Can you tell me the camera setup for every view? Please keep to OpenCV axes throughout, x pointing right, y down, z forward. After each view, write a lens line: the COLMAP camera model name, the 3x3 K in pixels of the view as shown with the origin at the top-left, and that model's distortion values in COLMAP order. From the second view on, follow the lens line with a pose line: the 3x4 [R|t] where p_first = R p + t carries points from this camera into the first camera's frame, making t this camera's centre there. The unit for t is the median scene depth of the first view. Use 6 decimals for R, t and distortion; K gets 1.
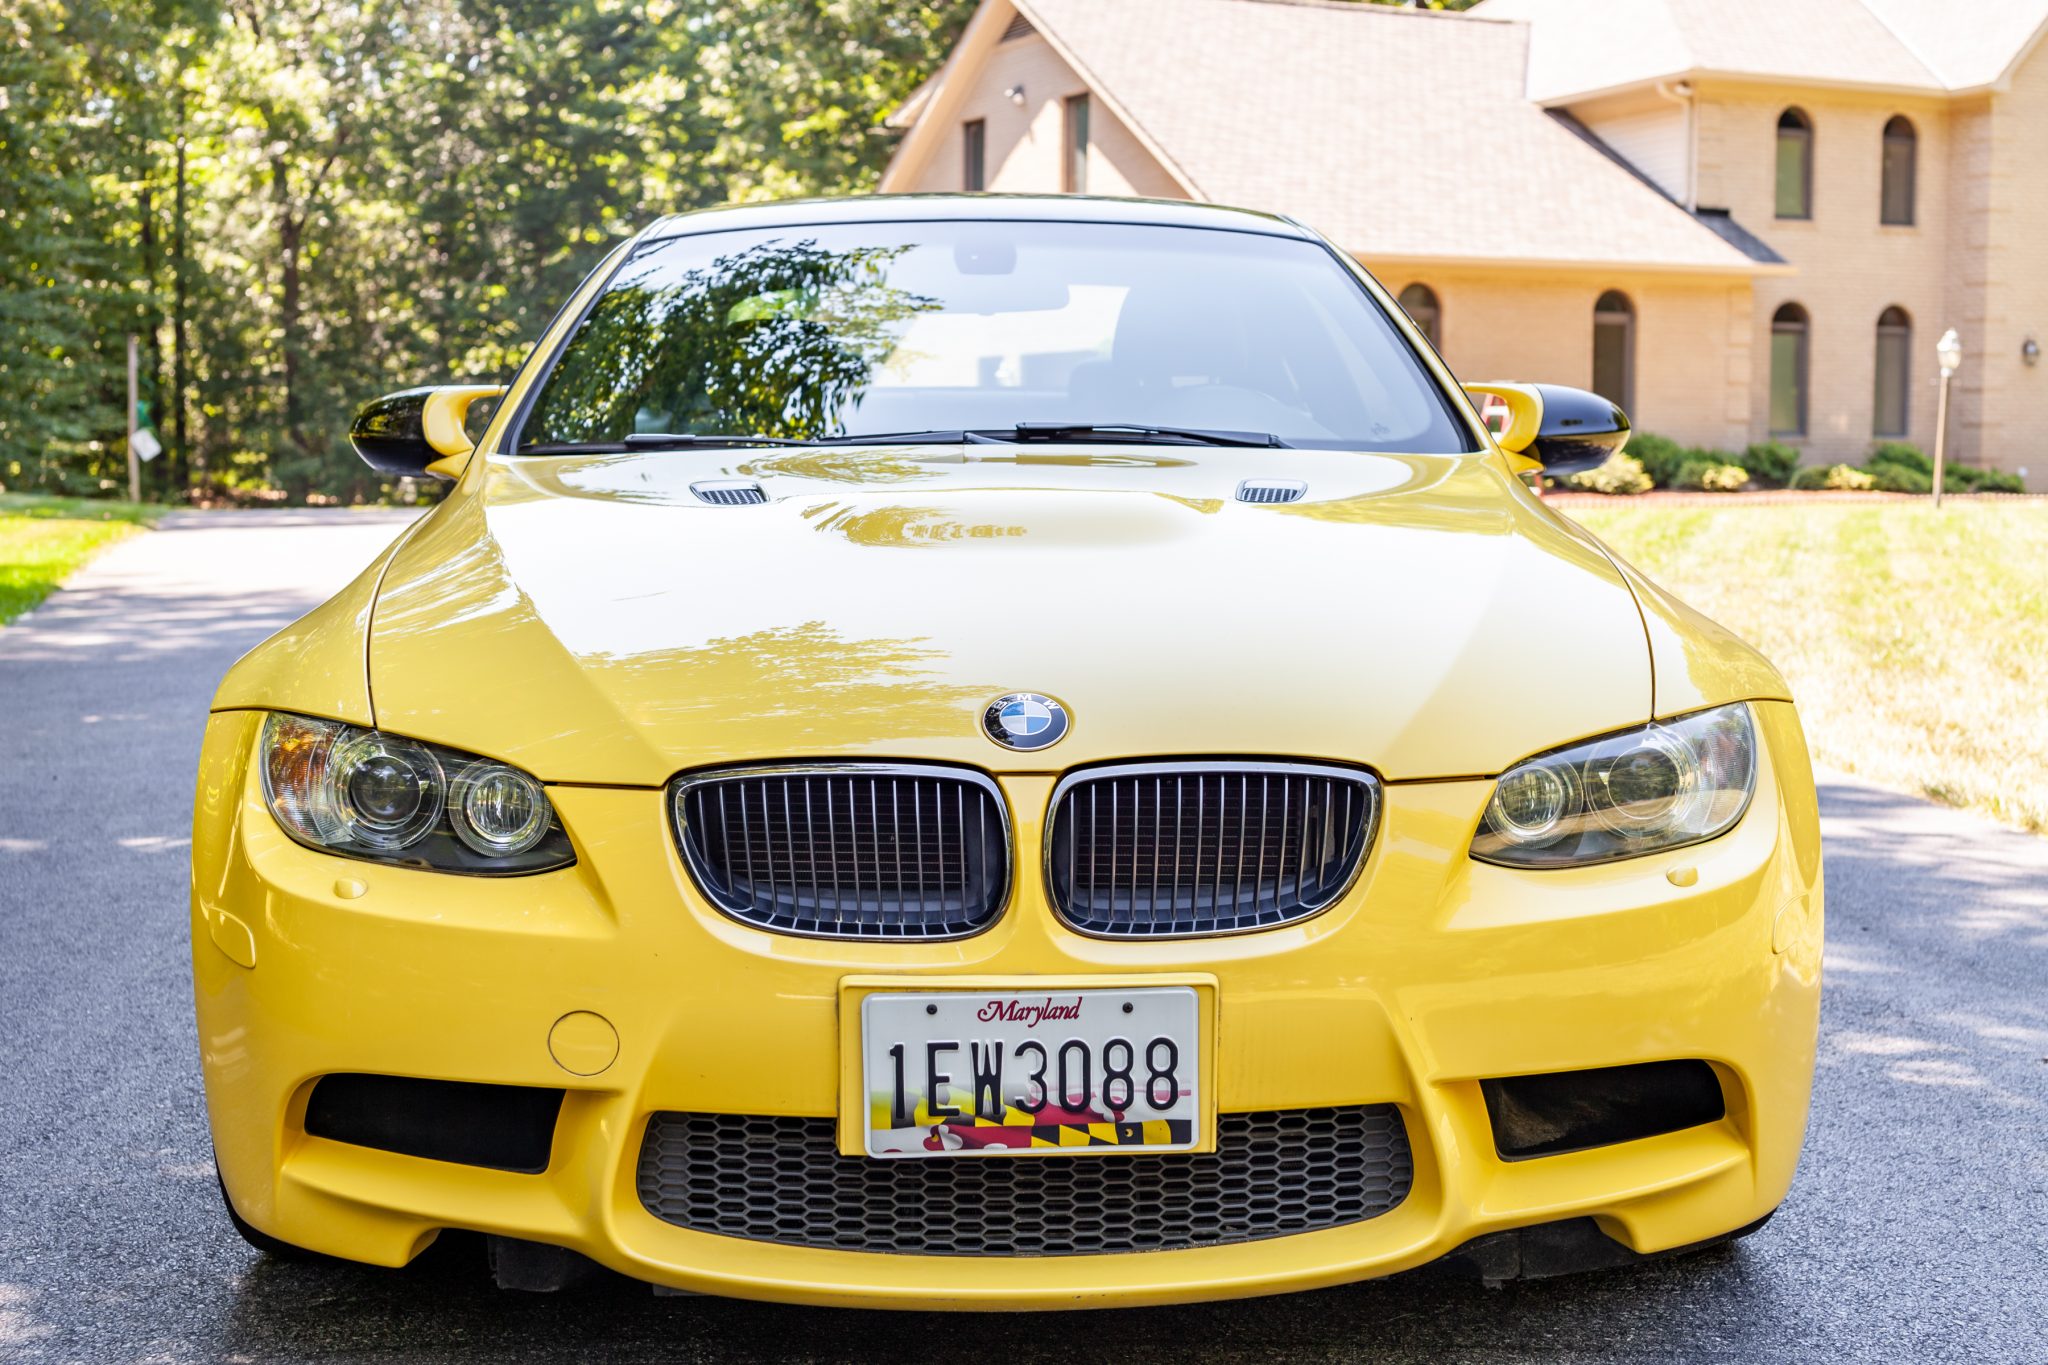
lens RADIAL K [[2782.8, 0, 1024.0], [0, 2782.8, 682.5], [0, 0, 1]] dist [-0.002321, 0.034173]
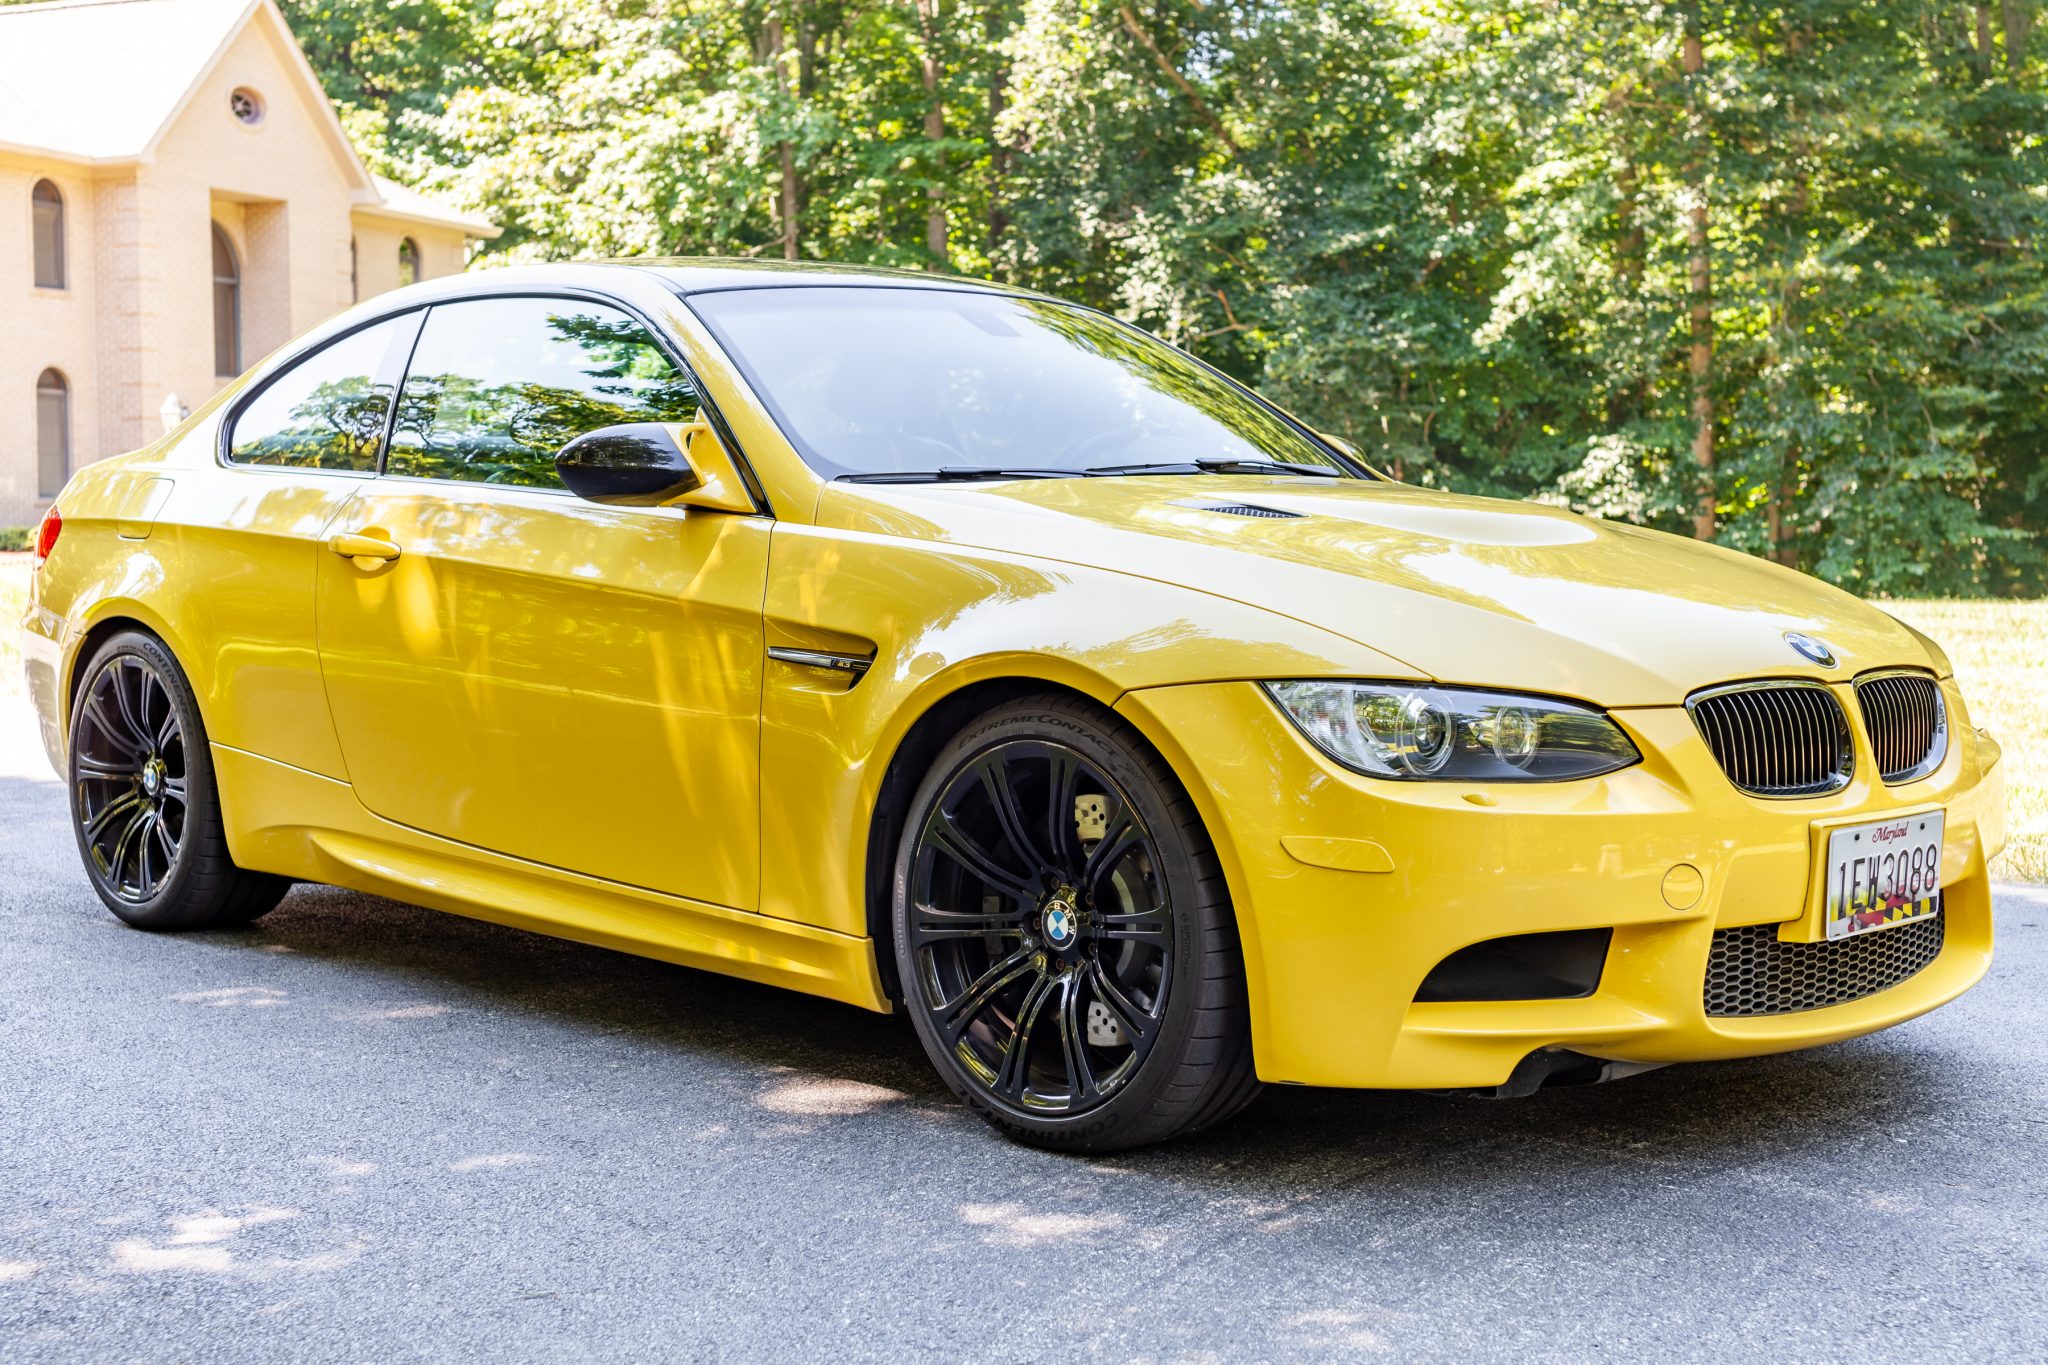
lens RADIAL K [[2782.8, 0, 1024.0], [0, 2782.8, 682.5], [0, 0, 1]] dist [-0.002321, 0.034173]
pose [[0.759517, -0.048820, 0.648653, -1.588532], [0.063601, 0.997975, 0.000640, 0.005186], [-0.647371, 0.040769, 0.761084, 0.167188]]
